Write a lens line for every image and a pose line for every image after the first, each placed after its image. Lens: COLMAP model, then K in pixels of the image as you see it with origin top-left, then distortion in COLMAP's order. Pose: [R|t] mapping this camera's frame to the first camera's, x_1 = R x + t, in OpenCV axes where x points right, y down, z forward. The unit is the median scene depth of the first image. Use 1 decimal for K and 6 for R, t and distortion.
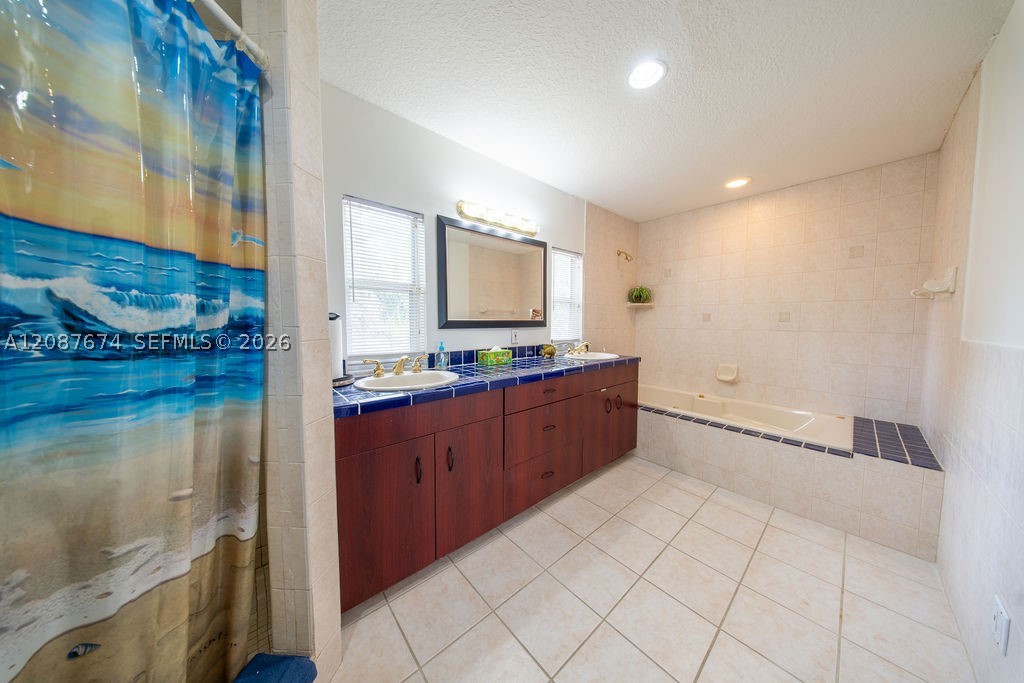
lens RADIAL K [[303.0, 0, 510.7], [0, 303.0, 338.5], [0, 0, 1]] dist [-0.004094, -0.000015]
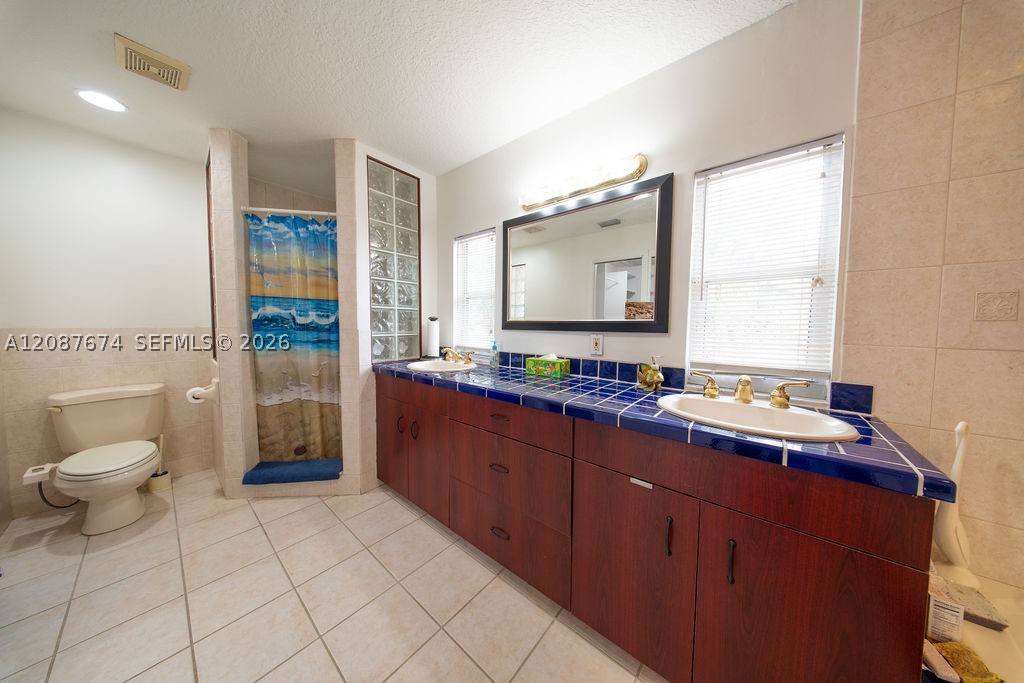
lens RADIAL K [[303.0, 0, 510.7], [0, 303.0, 338.5], [0, 0, 1]] dist [-0.004094, -0.000015]
pose [[0.153701, 0.046567, -0.987019, 0.700530], [-0.065256, 0.997187, 0.036884, -0.035530], [0.985960, 0.058740, 0.156308, 0.757904]]
